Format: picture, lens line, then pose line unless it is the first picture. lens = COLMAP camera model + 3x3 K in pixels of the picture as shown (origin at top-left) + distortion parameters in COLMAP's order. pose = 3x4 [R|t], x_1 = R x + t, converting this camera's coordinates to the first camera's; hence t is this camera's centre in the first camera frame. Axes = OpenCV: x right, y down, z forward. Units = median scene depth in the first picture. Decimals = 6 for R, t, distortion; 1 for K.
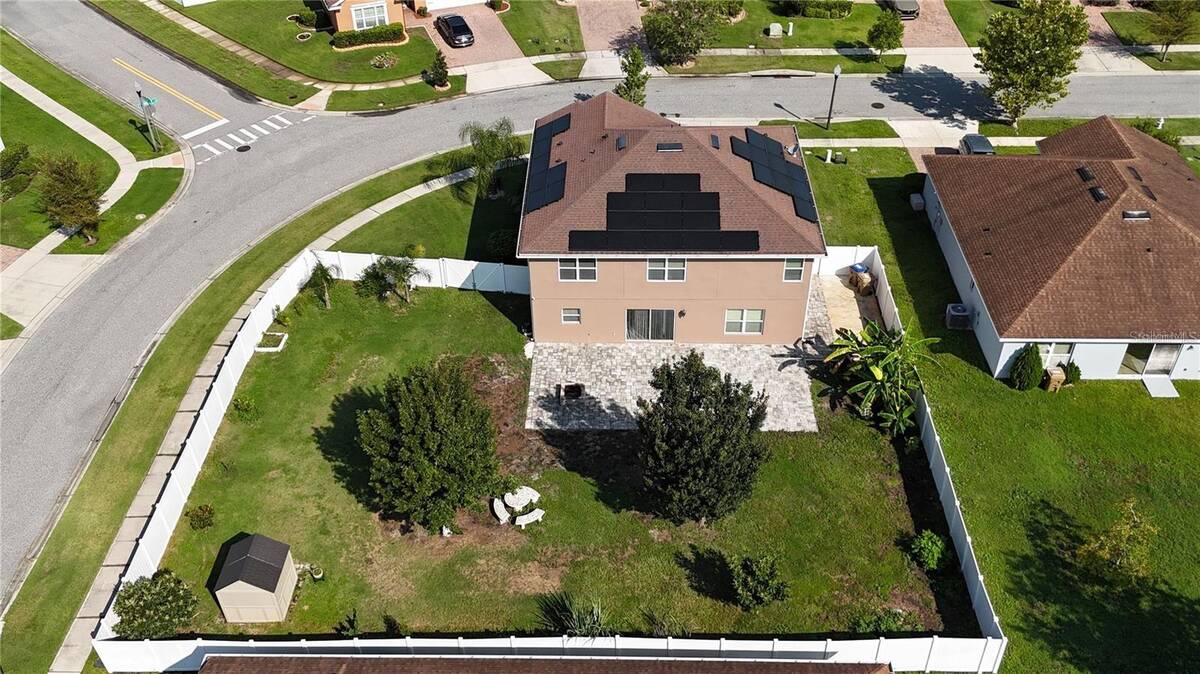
lens RADIAL K [[1076.1, 0, 607.5], [0, 1076.1, 333.5], [0, 0, 1]] dist [0.050621, -0.040222]
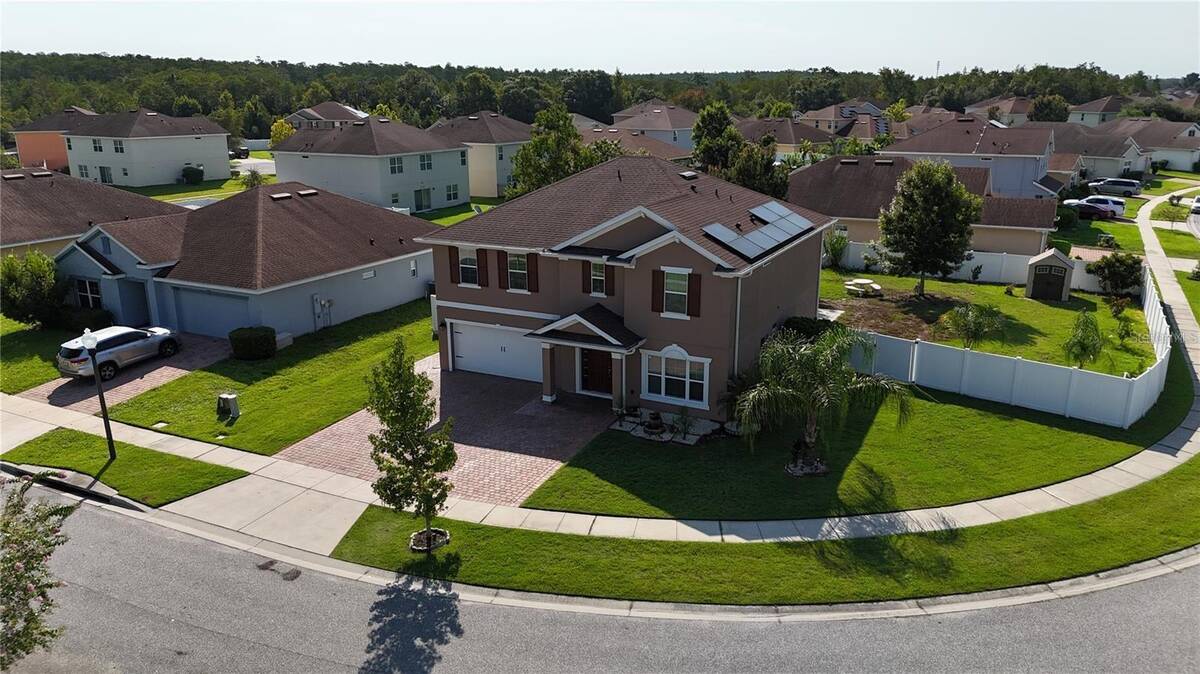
lens RADIAL K [[880.9, 0, 607.8], [0, 880.9, 339.8], [0, 0, 1]] dist [0.062708, -0.061607]
pose [[-0.897498, -0.108809, 0.427386, -0.243404], [0.282929, 0.601322, 0.747236, -0.646619], [-0.338303, 0.791563, -0.508900, 1.504183]]
